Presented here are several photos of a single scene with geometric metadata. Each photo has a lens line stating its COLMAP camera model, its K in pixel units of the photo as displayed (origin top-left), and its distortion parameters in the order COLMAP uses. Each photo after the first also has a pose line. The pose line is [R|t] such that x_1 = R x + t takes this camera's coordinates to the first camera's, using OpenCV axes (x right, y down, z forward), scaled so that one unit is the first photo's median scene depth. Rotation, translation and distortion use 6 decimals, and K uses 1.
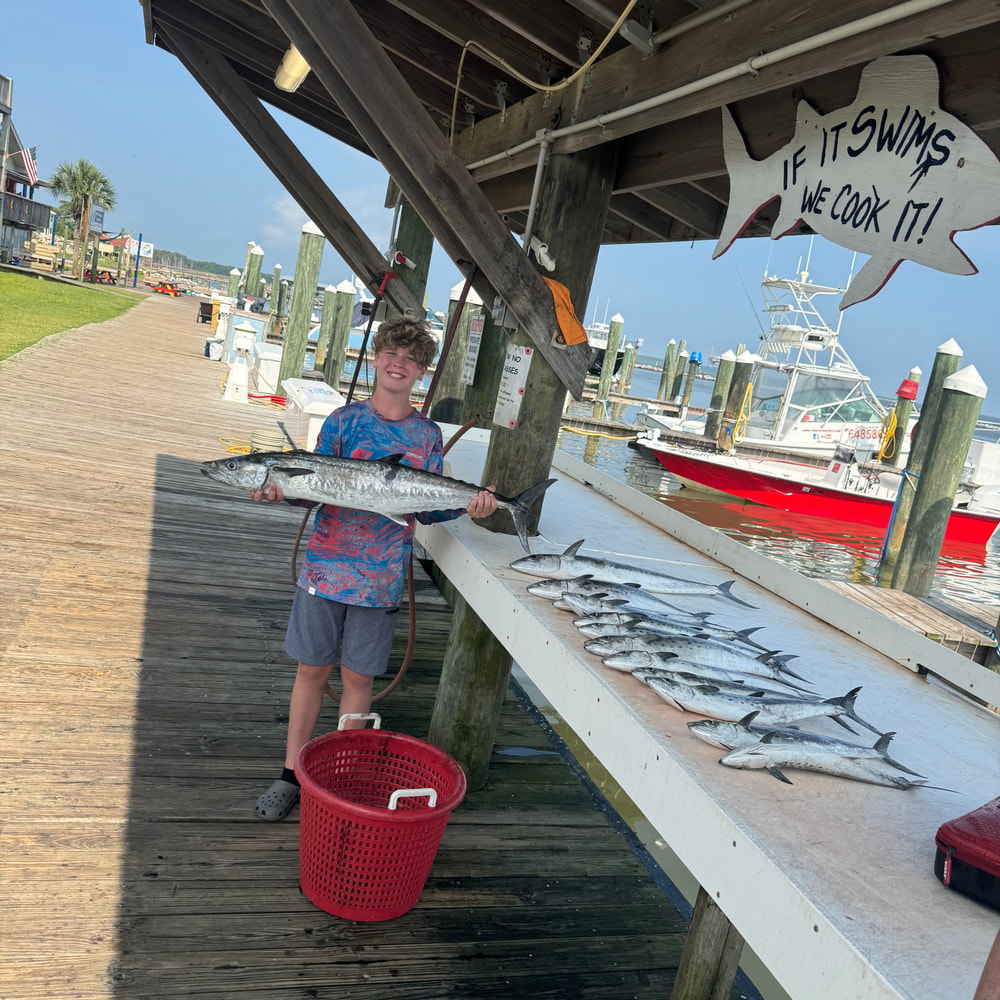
lens RADIAL K [[968.9, 0, 496.6], [0, 968.9, 556.1], [0, 0, 1]] dist [0.004163, -0.013068]
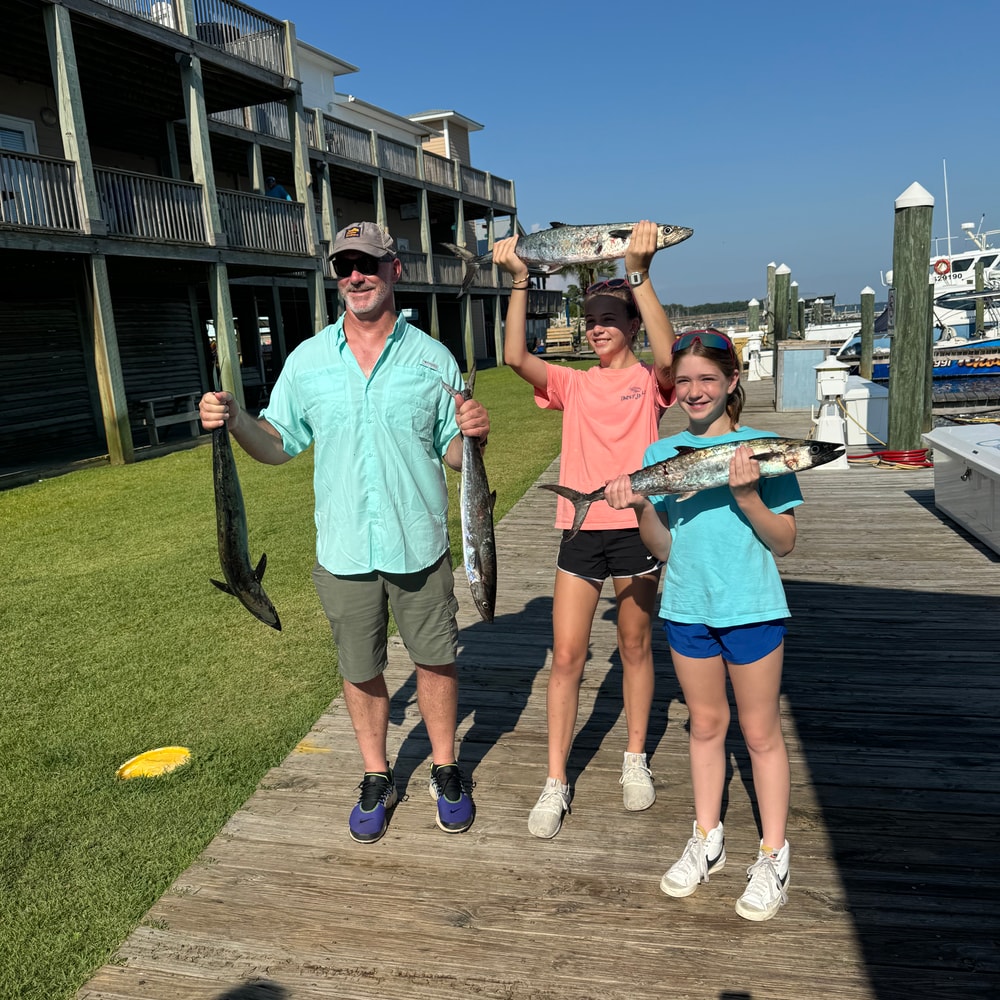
lens RADIAL K [[958.4, 0, 500.0], [0, 958.4, 500.0], [0, 0, 1]] dist [0.111594, -0.257356]
pose [[0.852392, -0.163762, -0.496598, -0.090223], [0.121411, 0.985723, -0.116663, -0.059429], [0.508613, 0.039150, 0.860105, 0.190543]]
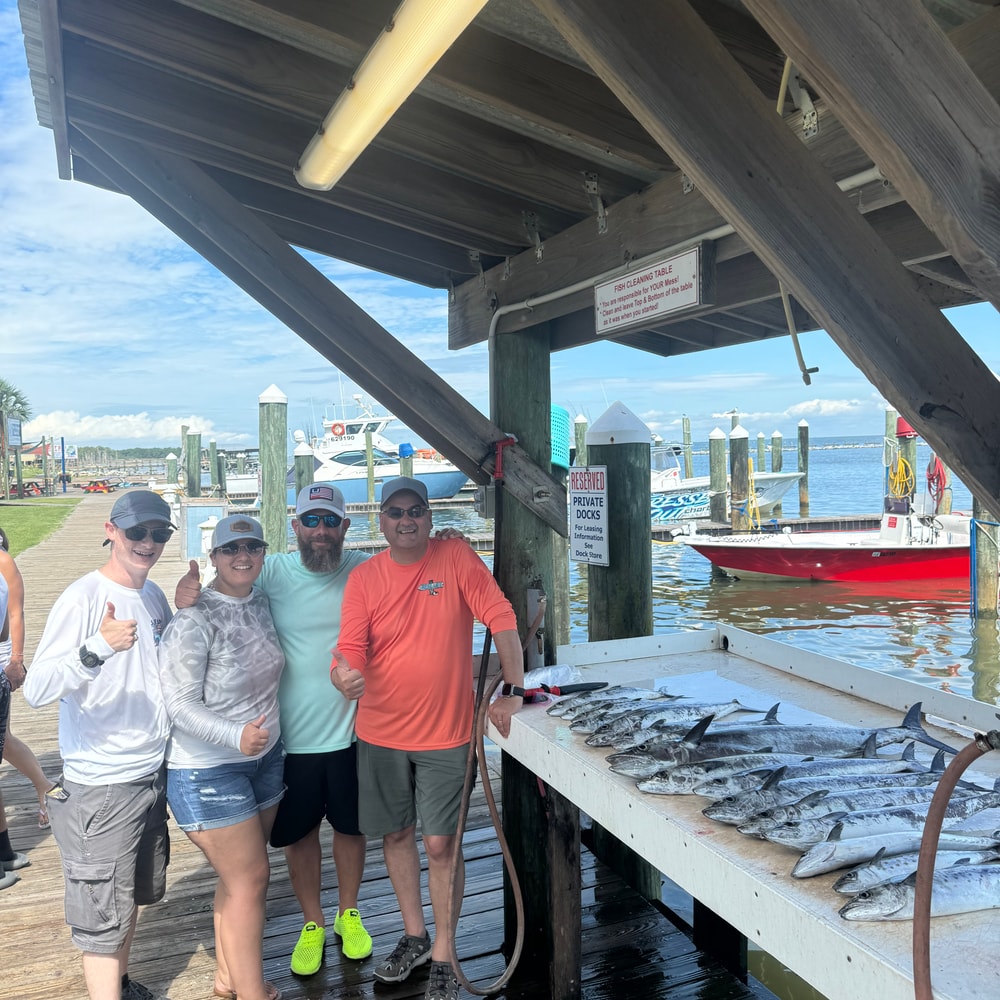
lens RADIAL K [[958.4, 0, 500.0], [0, 958.4, 500.0], [0, 0, 1]] dist [0.111594, -0.257356]
pose [[0.973172, -0.220765, 0.064808, -0.044695], [0.228524, 0.960160, -0.160843, -0.043206], [-0.026718, 0.171338, 0.984850, 0.107910]]
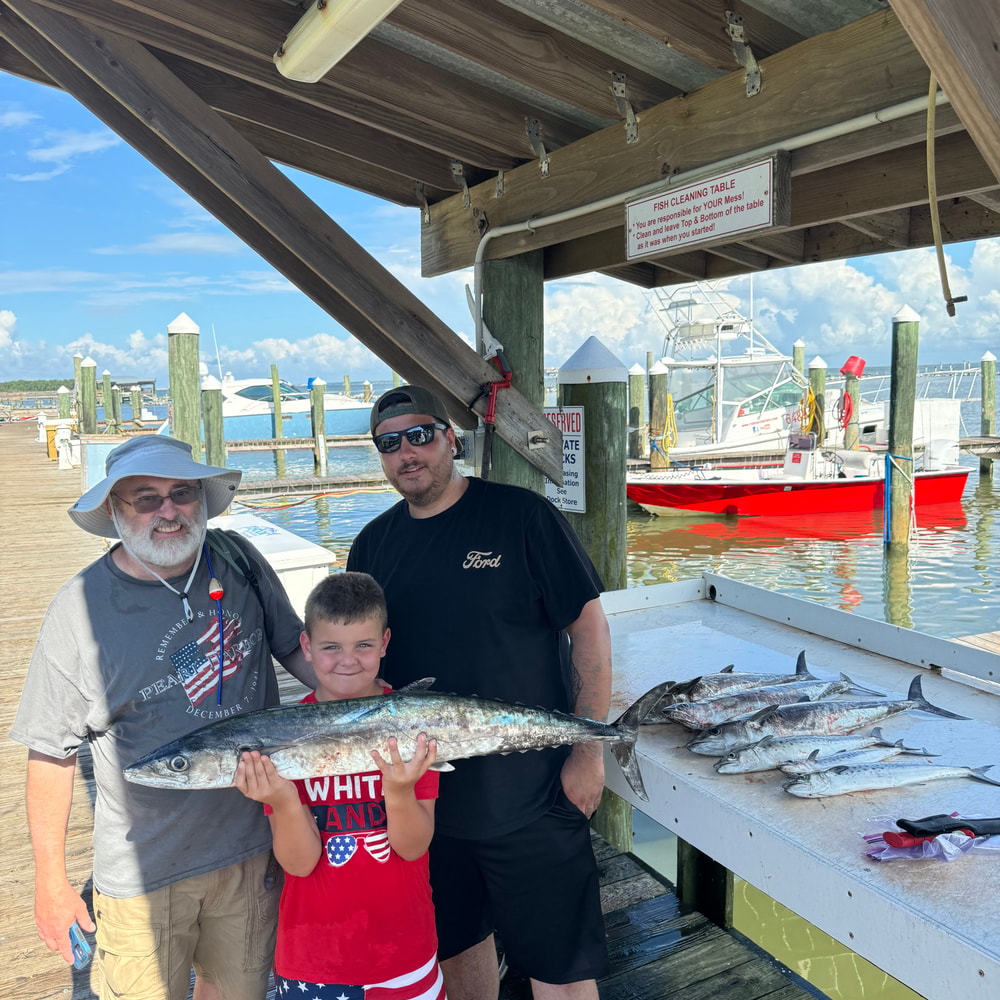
lens RADIAL K [[958.4, 0, 500.0], [0, 958.4, 500.0], [0, 0, 1]] dist [0.111594, -0.257356]
pose [[0.961991, -0.231525, 0.144806, -0.056556], [0.243686, 0.967136, -0.072557, -0.050470], [-0.123248, 0.105086, 0.986796, 0.123500]]
